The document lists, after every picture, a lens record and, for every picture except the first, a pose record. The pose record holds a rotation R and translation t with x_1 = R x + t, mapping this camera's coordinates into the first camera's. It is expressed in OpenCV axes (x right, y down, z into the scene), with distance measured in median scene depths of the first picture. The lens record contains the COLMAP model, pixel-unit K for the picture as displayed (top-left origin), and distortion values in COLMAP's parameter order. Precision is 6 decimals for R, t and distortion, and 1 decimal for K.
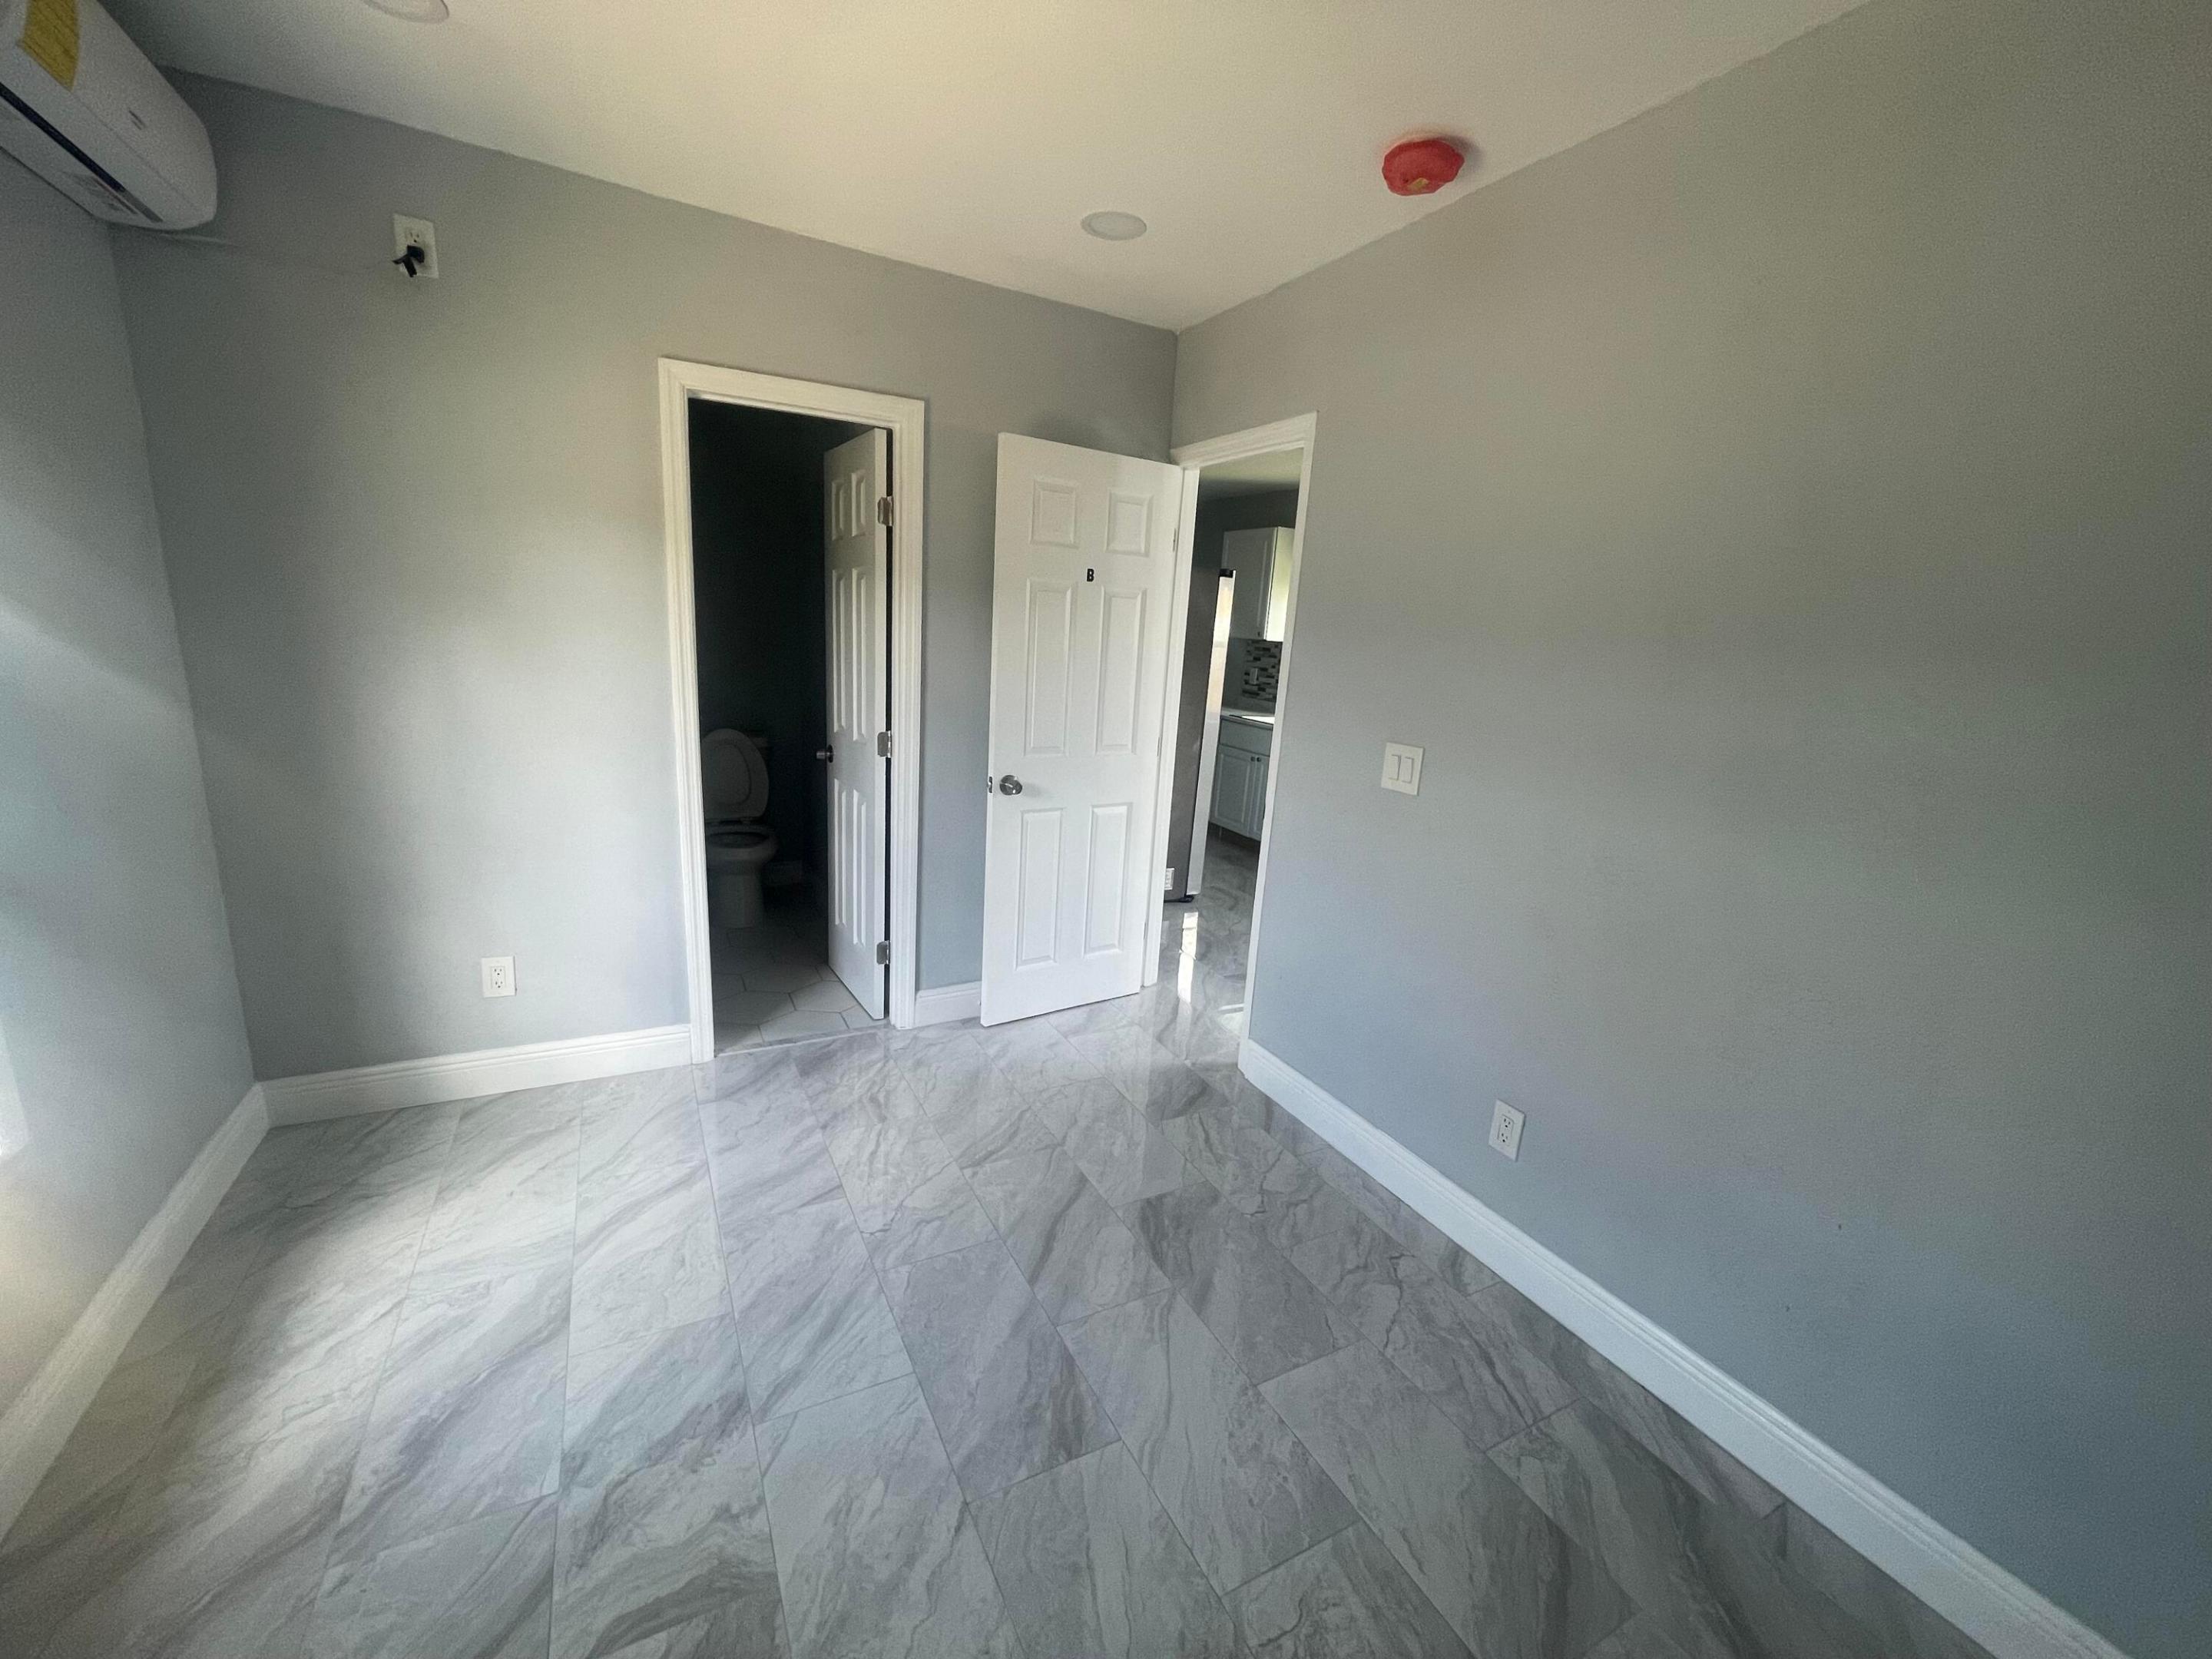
lens RADIAL K [[893.4, 0, 1102.3], [0, 893.4, 830.3], [0, 0, 1]] dist [0.000772, 0.000015]
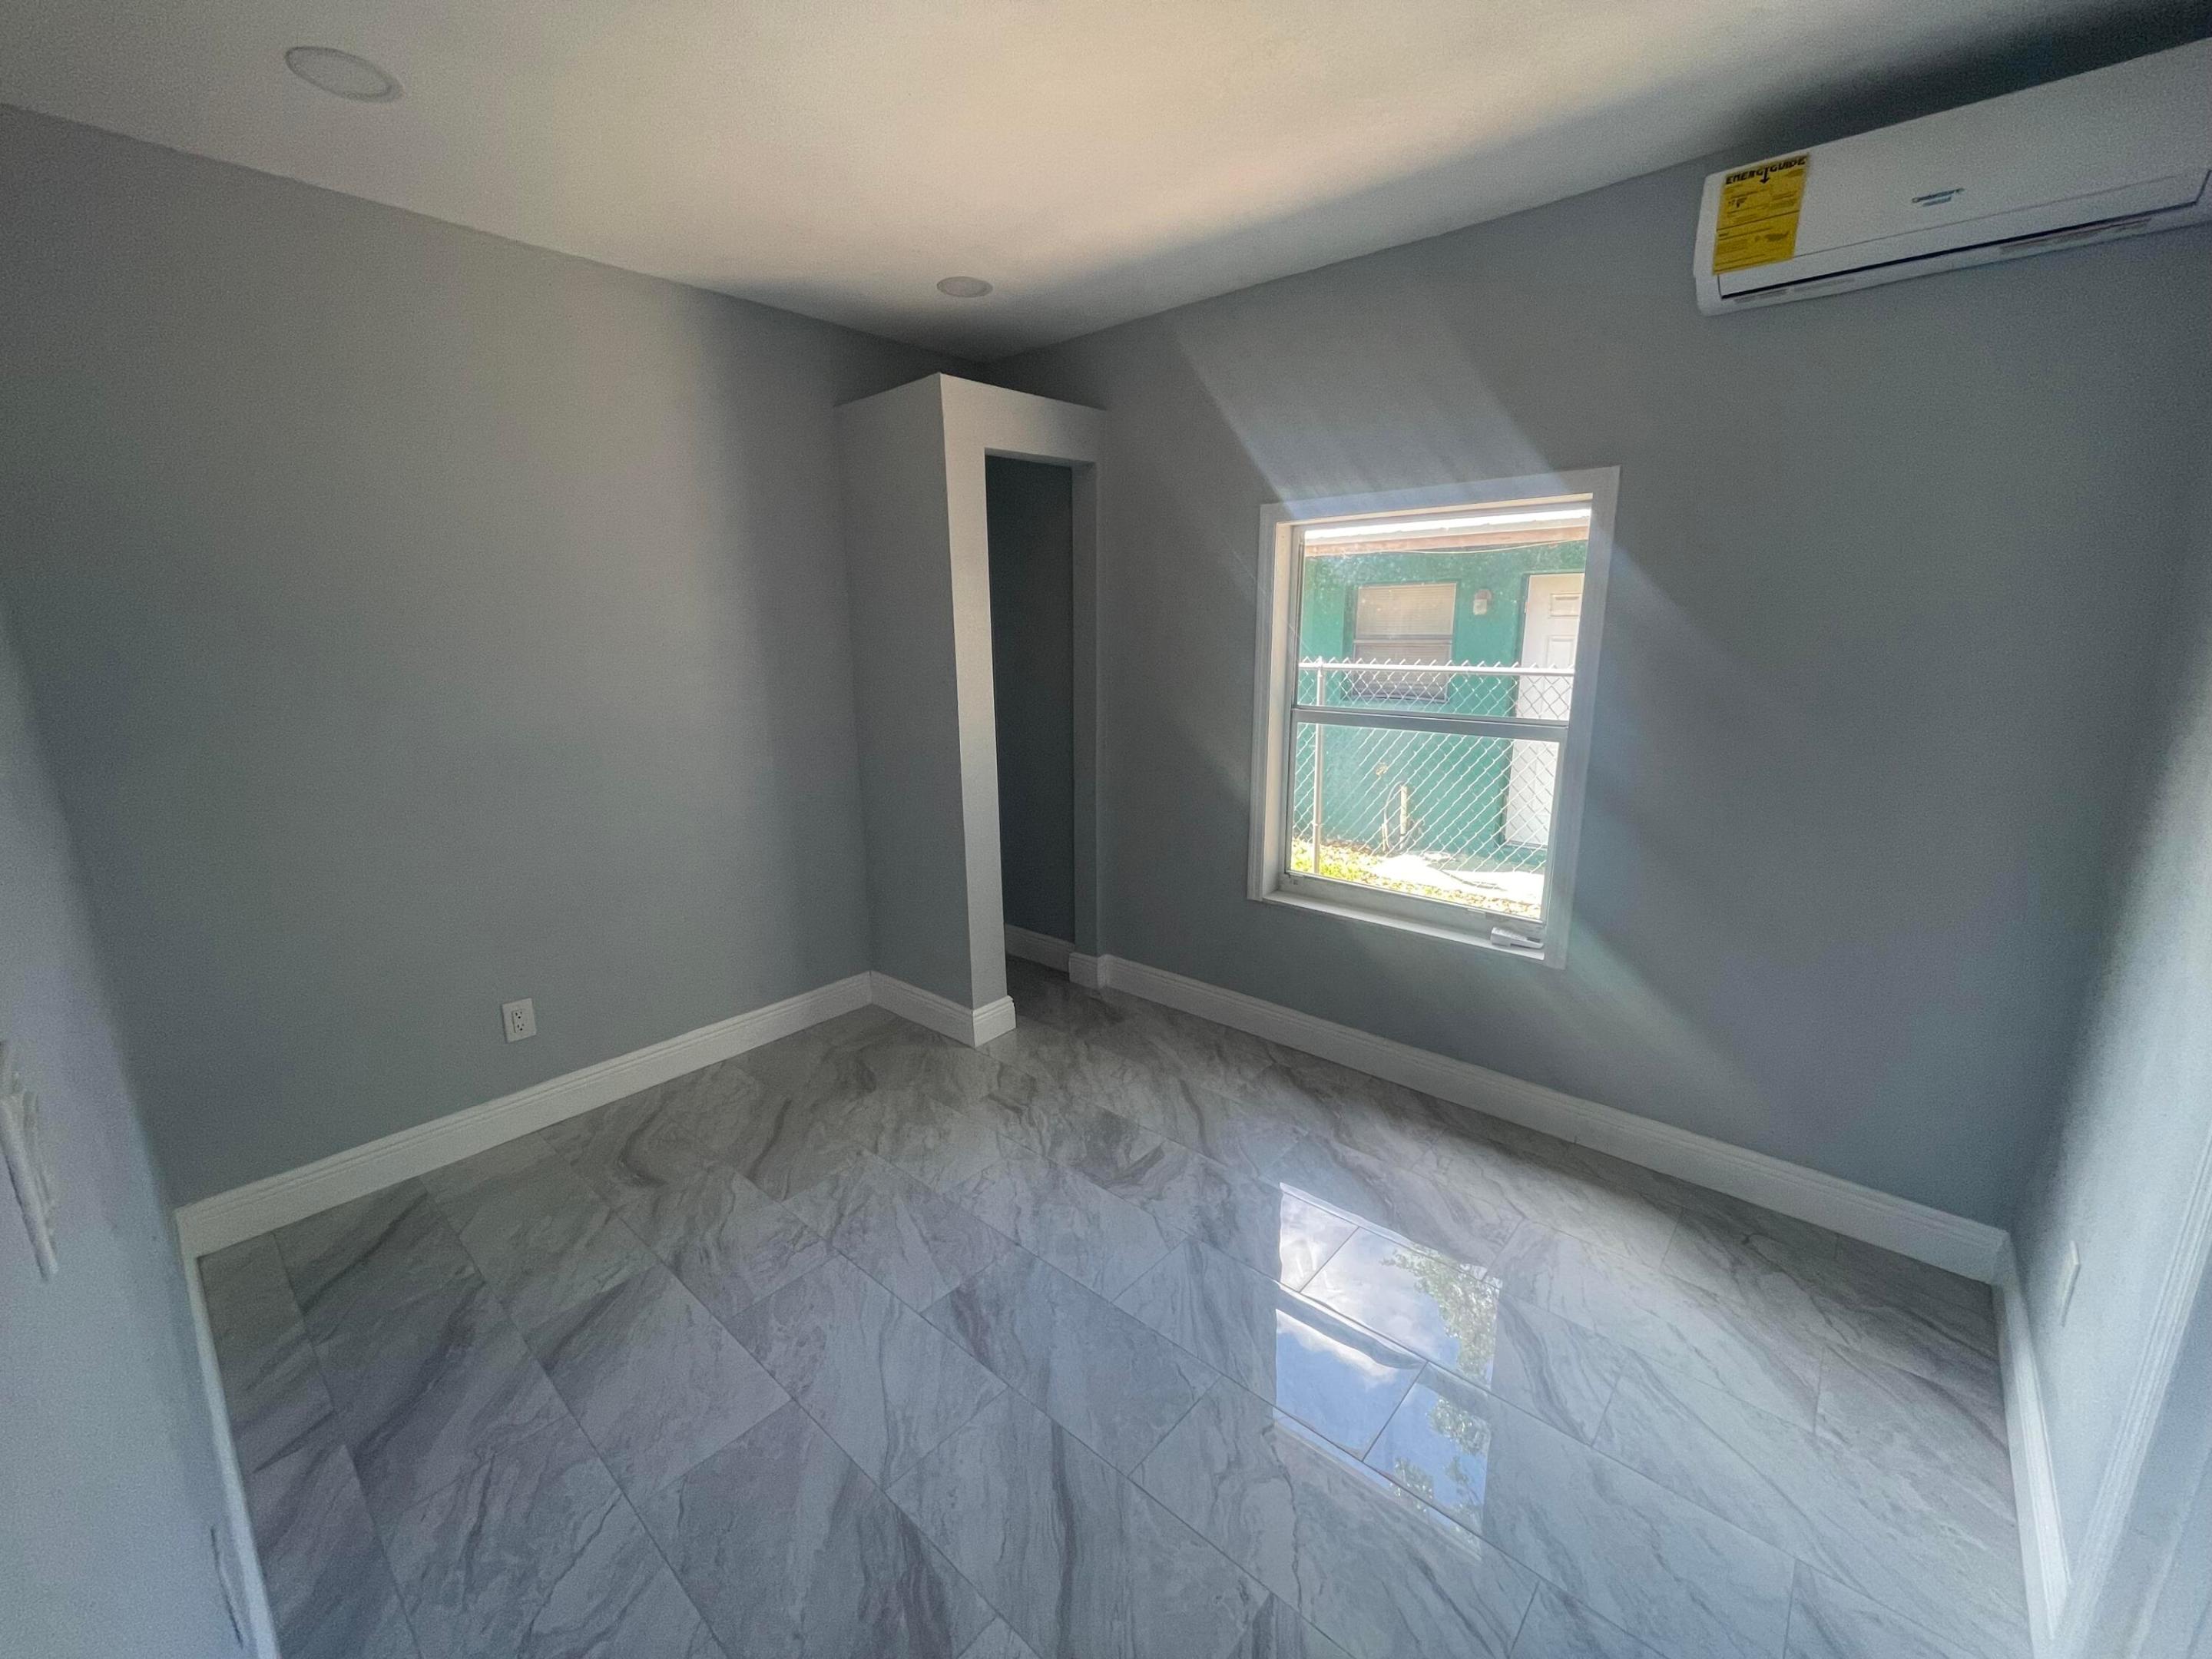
lens RADIAL K [[893.4, 0, 1105.6], [0, 893.4, 827.1], [0, 0, 1]] dist [0.000772, 0.000015]
pose [[-0.933649, 0.029377, -0.356982, 0.186304], [-0.123958, 0.908548, 0.398968, -0.401697], [0.336056, 0.416747, -0.844623, 1.726467]]
